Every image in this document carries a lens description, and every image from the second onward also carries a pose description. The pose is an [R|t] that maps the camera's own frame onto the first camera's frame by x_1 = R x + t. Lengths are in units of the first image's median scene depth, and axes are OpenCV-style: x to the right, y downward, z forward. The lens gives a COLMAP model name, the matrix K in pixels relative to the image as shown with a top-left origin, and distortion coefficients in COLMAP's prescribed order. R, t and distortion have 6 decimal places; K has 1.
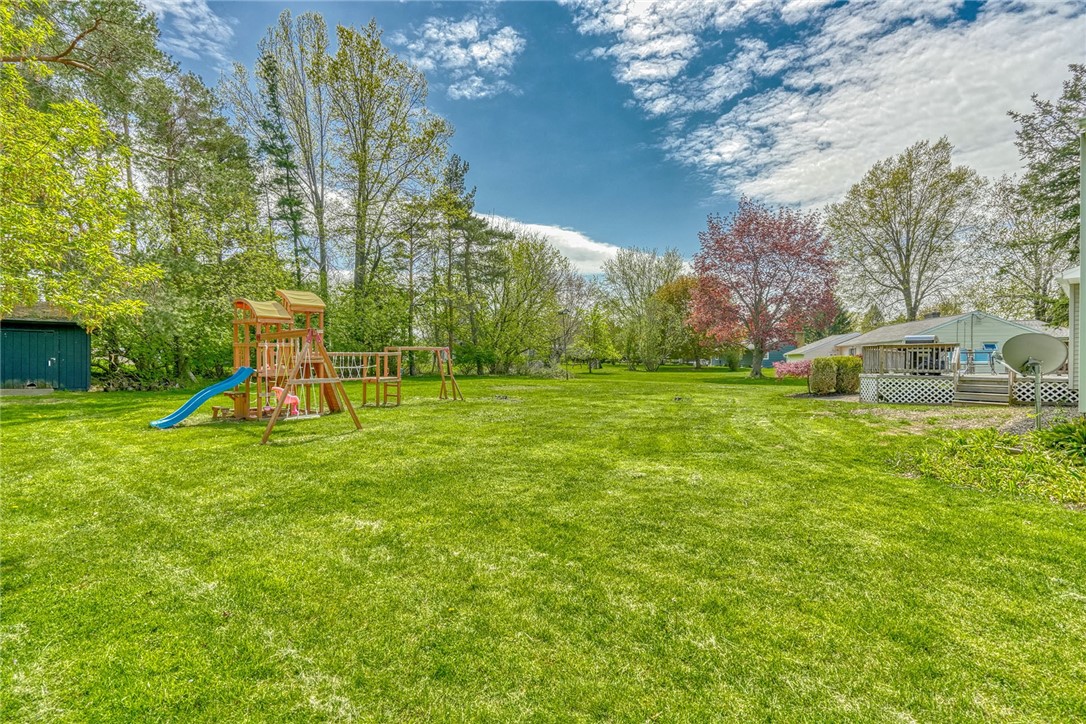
lens RADIAL K [[488.9, 0, 537.7], [0, 488.9, 363.8], [0, 0, 1]] dist [0.001704, 0.002490]
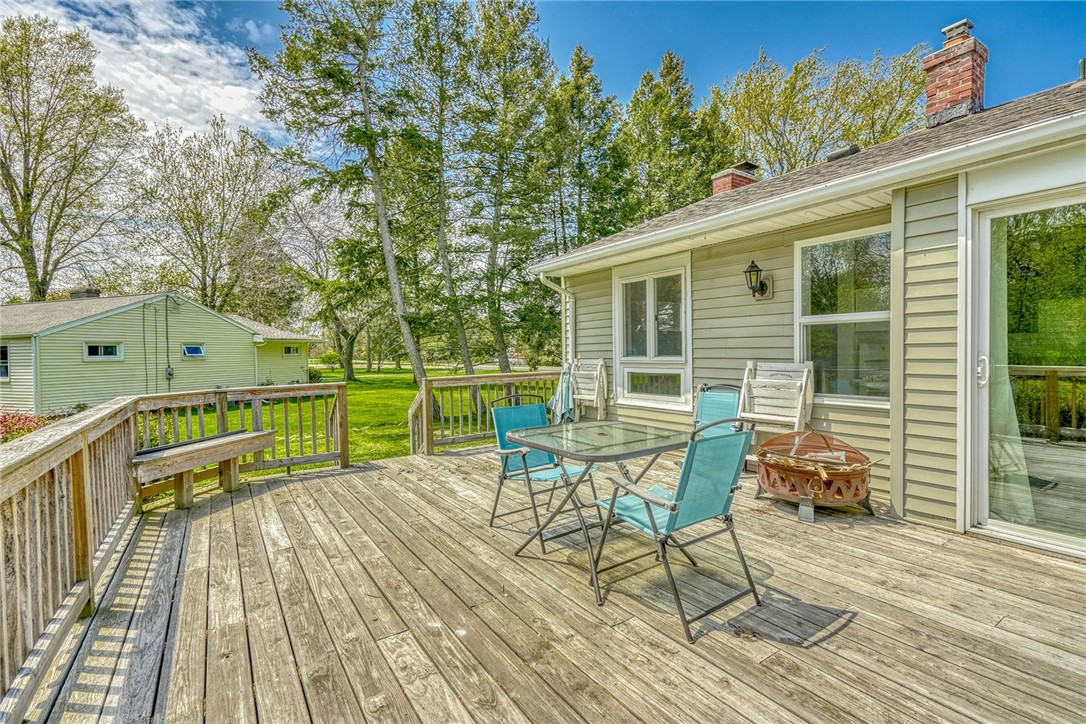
lens RADIAL K [[488.9, 0, 539.3], [0, 488.9, 360.0], [0, 0, 1]] dist [0.001704, 0.002490]
pose [[0.115397, -0.020471, 0.993108, 0.214905], [0.018084, 0.999665, 0.018505, -0.015689], [-0.993155, 0.015824, 0.115729, 0.296215]]
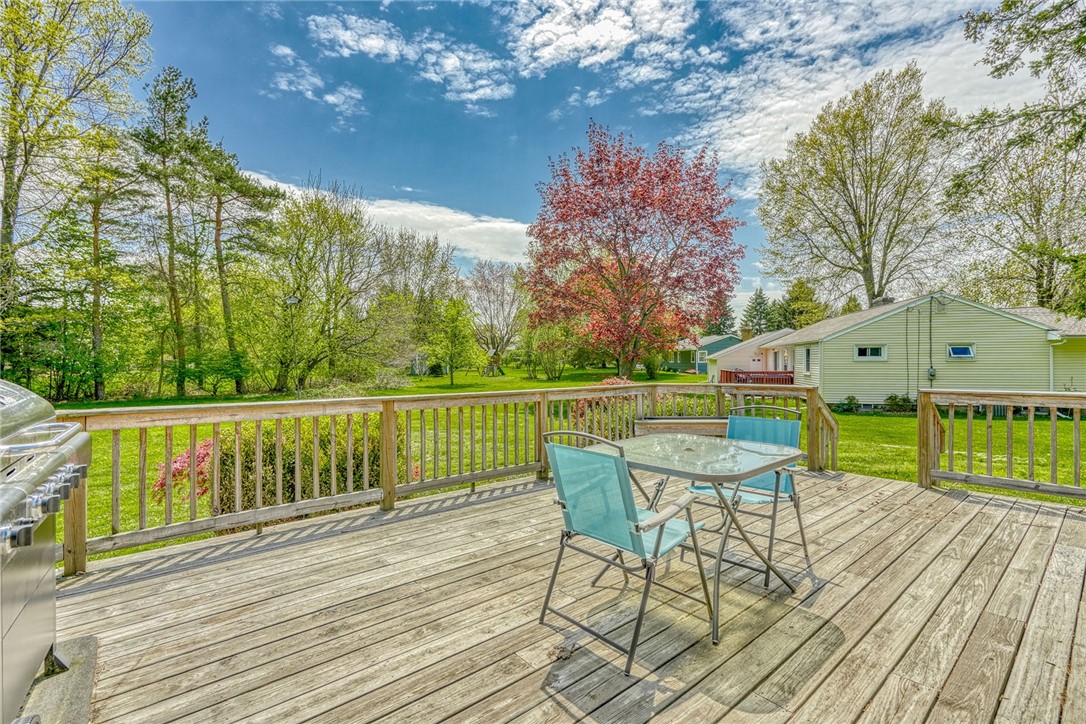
lens RADIAL K [[488.9, 0, 542.1], [0, 488.9, 360.7], [0, 0, 1]] dist [0.001704, 0.002490]
pose [[0.999963, -0.007978, -0.003261, 0.254777], [0.007968, 0.999964, -0.002957, -0.015383], [0.003284, 0.002931, 0.999990, 0.245780]]
